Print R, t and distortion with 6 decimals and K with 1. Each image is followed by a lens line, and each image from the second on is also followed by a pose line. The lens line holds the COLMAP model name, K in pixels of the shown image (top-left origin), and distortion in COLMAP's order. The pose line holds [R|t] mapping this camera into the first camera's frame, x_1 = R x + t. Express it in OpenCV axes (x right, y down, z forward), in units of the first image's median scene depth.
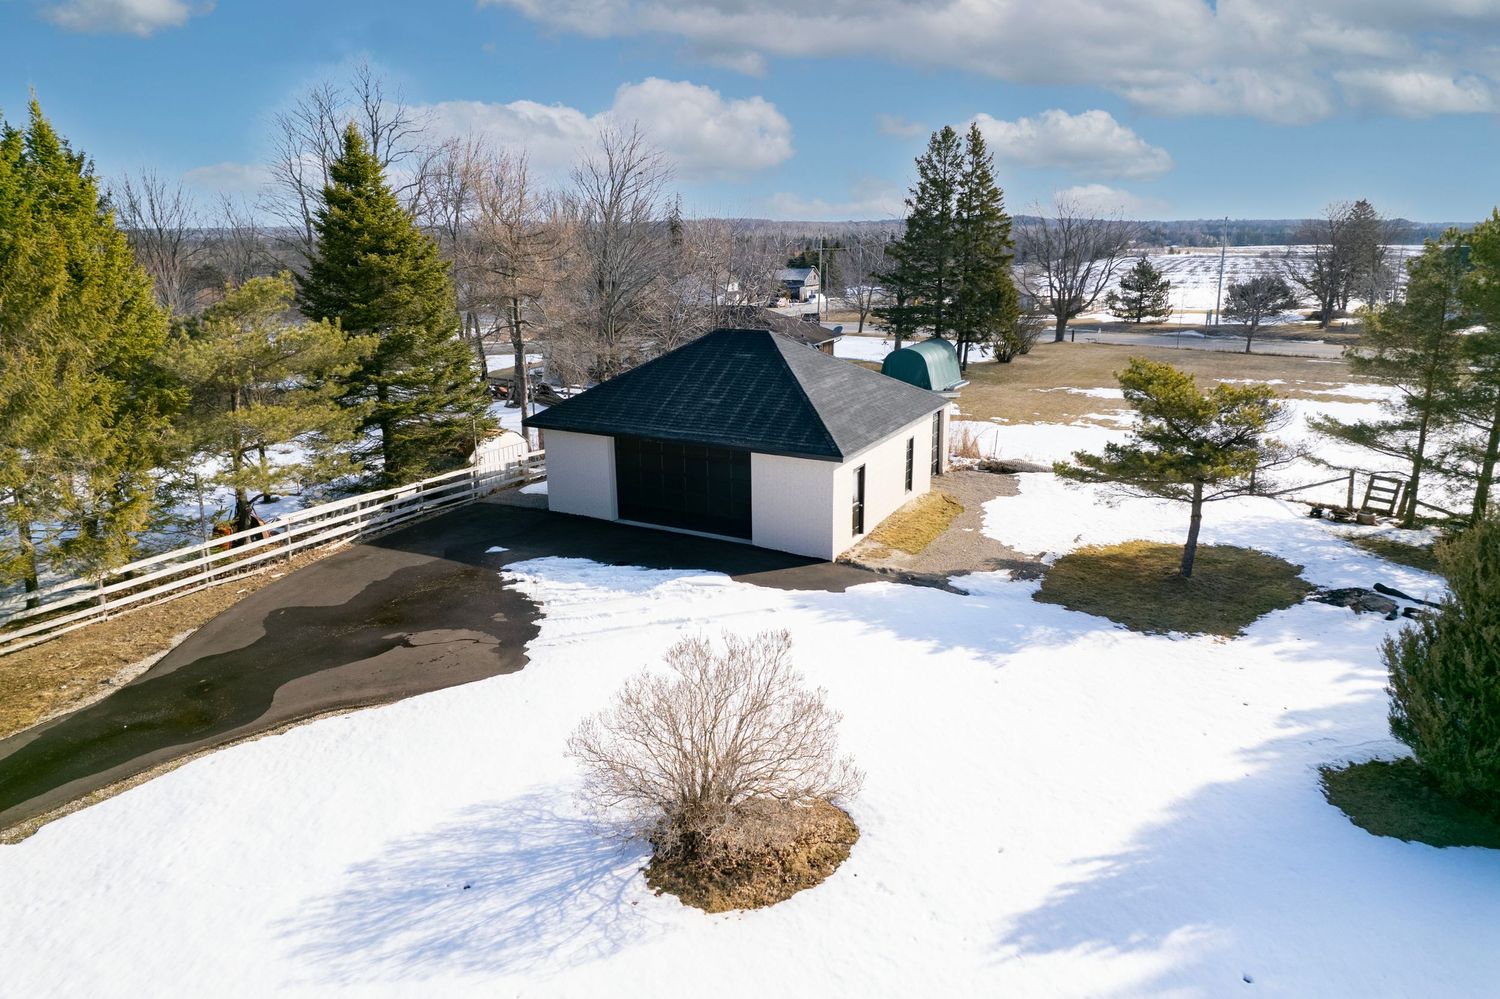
lens RADIAL K [[963.5, 0, 750.7], [0, 963.5, 495.5], [0, 0, 1]] dist [-0.072356, 0.061811]
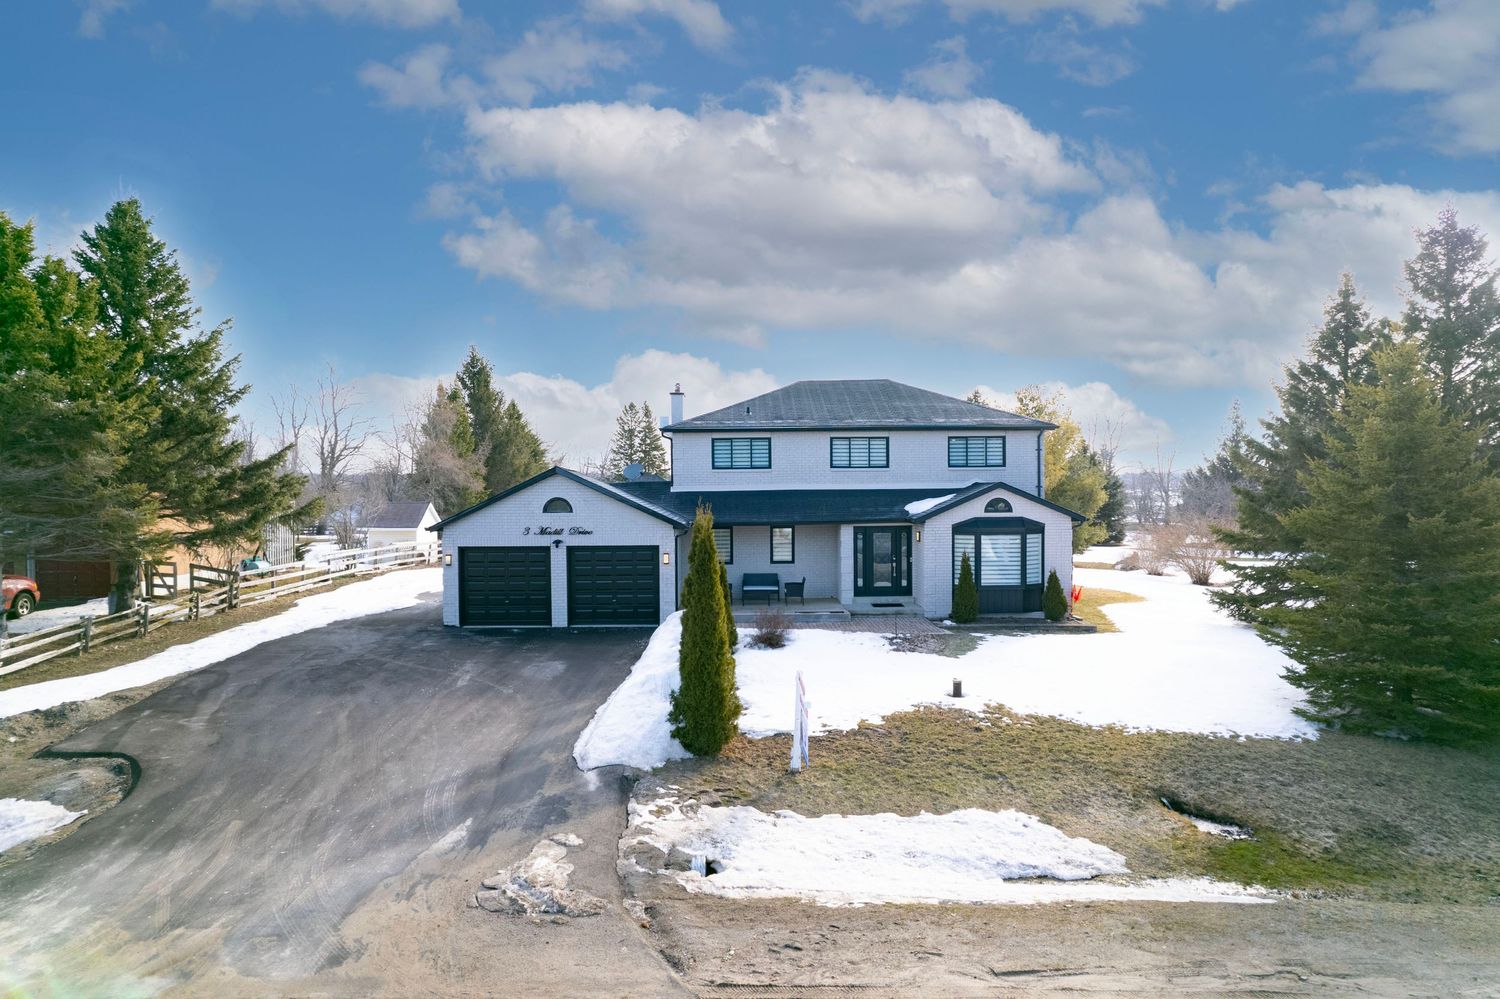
lens RADIAL K [[963.5, 0, 752.4], [0, 963.5, 487.6], [0, 0, 1]] dist [-0.072356, 0.061811]
pose [[0.884351, 0.001886, 0.466818, -1.010315], [0.121957, 0.964330, -0.234933, 0.541329], [-0.450610, 0.264695, 0.852577, -1.474111]]
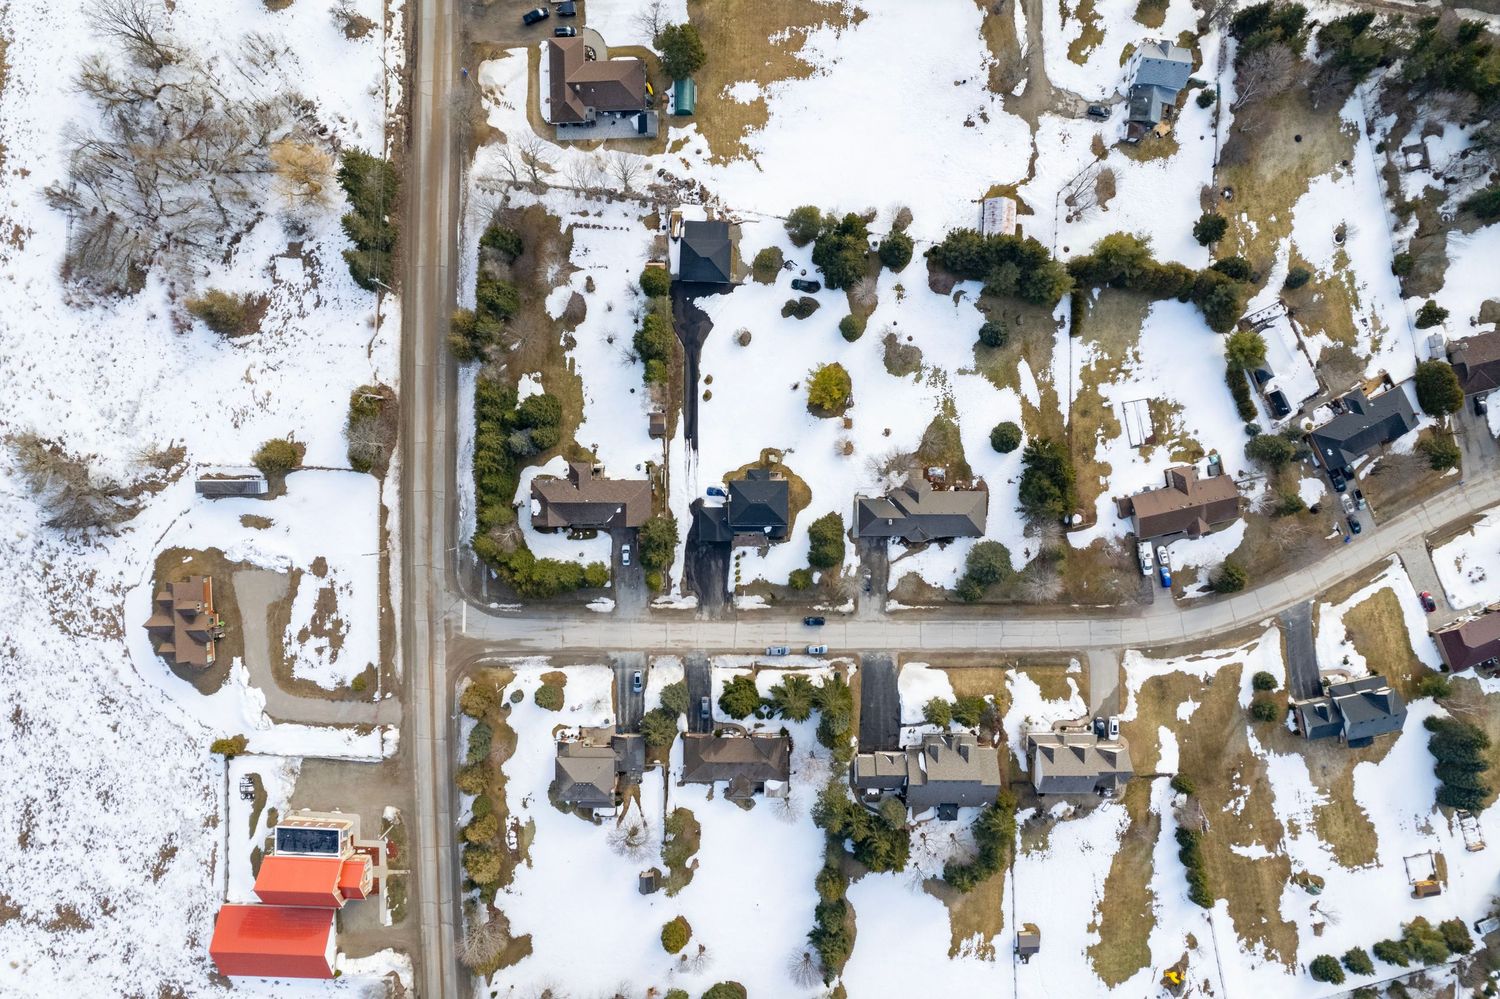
lens RADIAL K [[963.5, 0, 748.6], [0, 963.5, 496.0], [0, 0, 1]] dist [-0.072356, 0.061811]
pose [[0.895841, -0.444319, -0.007114, -0.404785], [0.115690, 0.217738, 0.969126, -5.942479], [-0.429052, -0.869006, 0.246462, -2.106451]]
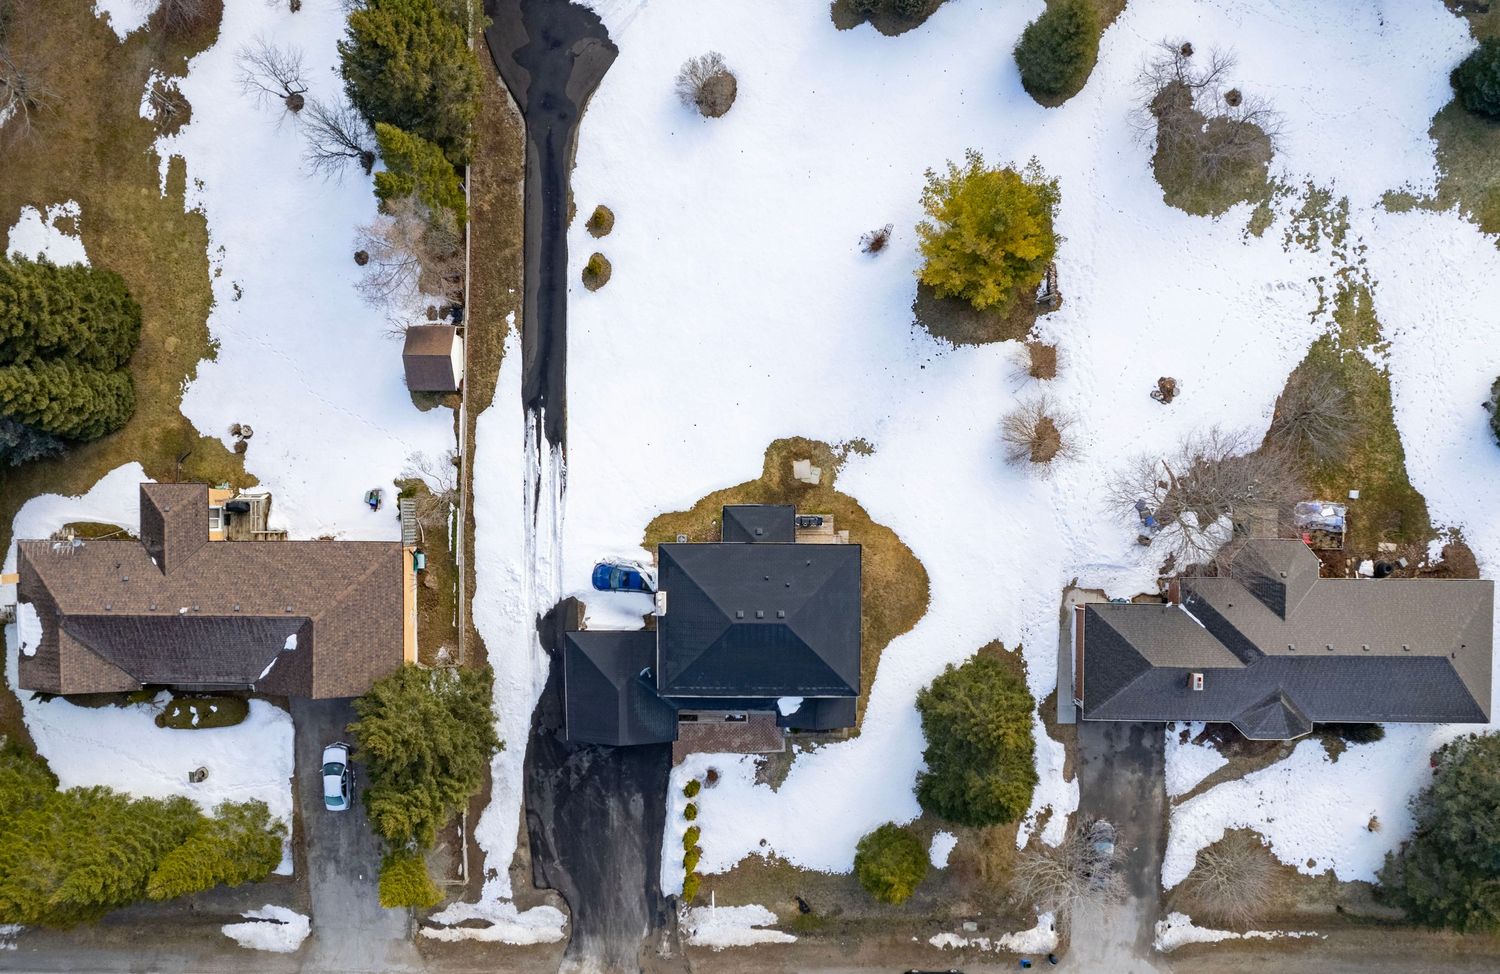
lens RADIAL K [[996.4, 0, 740.9], [0, 996.4, 525.1], [0, 0, 1]] dist [-0.052316, 0.014946]
pose [[0.896584, -0.442792, -0.008463, -0.345043], [0.124029, 0.232704, 0.964606, -1.665749], [-0.425151, -0.865901, 0.263558, -0.940332]]
